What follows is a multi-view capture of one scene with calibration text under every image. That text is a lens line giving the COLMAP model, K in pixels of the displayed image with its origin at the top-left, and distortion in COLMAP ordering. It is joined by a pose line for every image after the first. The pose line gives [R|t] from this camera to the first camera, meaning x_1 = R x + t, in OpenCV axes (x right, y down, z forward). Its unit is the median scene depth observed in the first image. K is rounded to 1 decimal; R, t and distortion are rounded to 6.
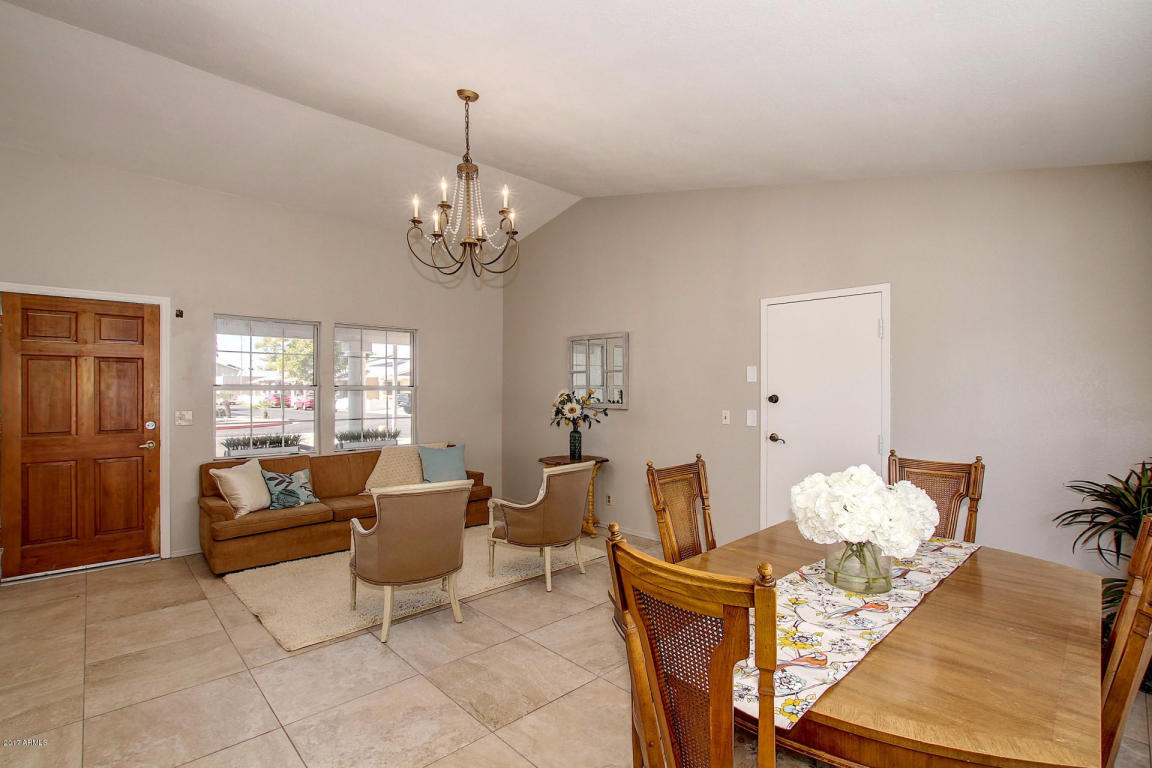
lens RADIAL K [[533.1, 0, 574.9], [0, 533.1, 389.7], [0, 0, 1]] dist [-0.033747, 0.007407]
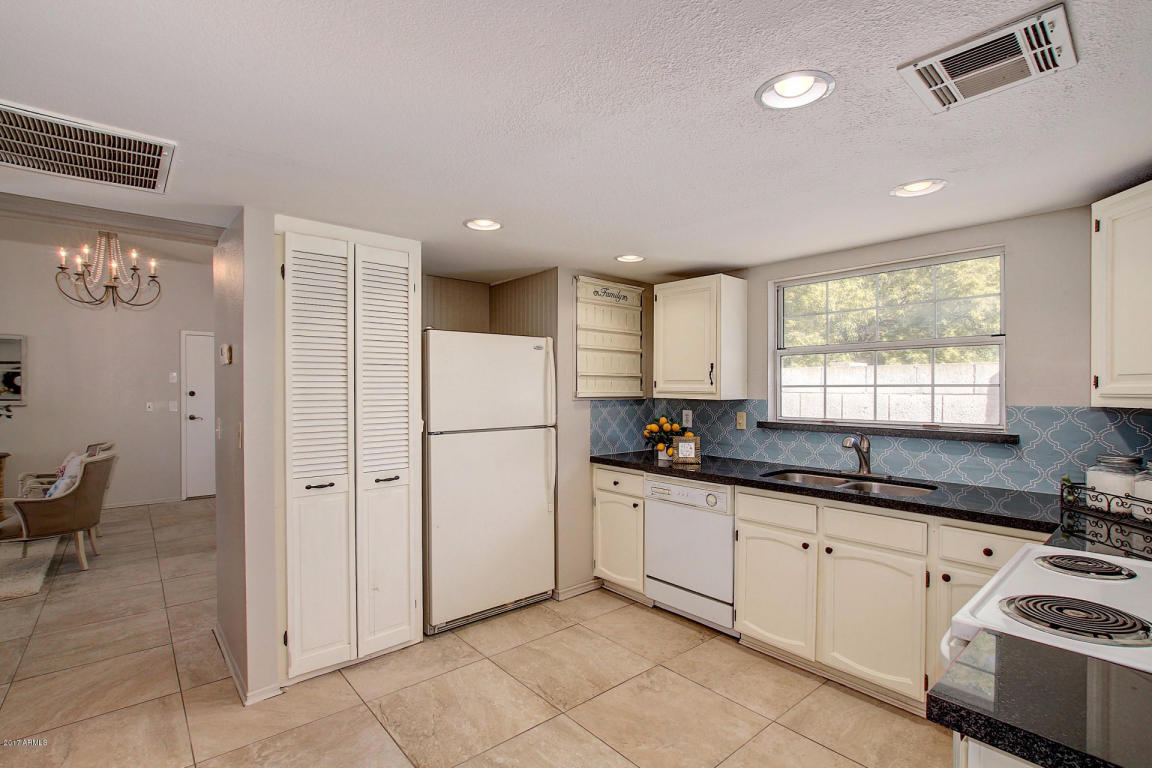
lens RADIAL K [[533.1, 0, 574.9], [0, 533.1, 389.7], [0, 0, 1]] dist [-0.033747, 0.007407]
pose [[0.042433, -0.002995, 0.999095, -1.180343], [0.002454, 0.999993, 0.002893, 0.004043], [-0.999096, 0.002329, 0.042440, -0.238168]]
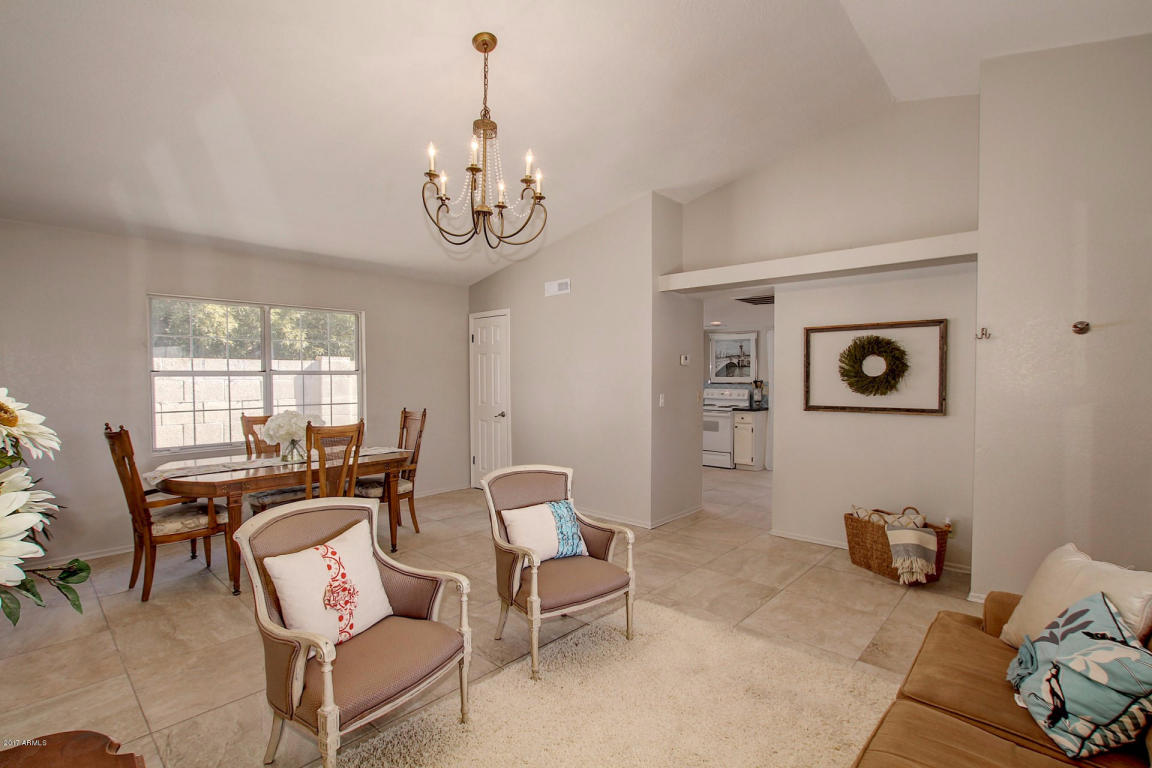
lens RADIAL K [[533.1, 0, 574.9], [0, 533.1, 389.7], [0, 0, 1]] dist [-0.033747, 0.007407]
pose [[-0.997339, 0.002589, -0.072853, -0.219053], [0.000682, 0.999657, 0.026182, 0.000867], [0.072895, 0.026063, -0.996999, 1.450527]]
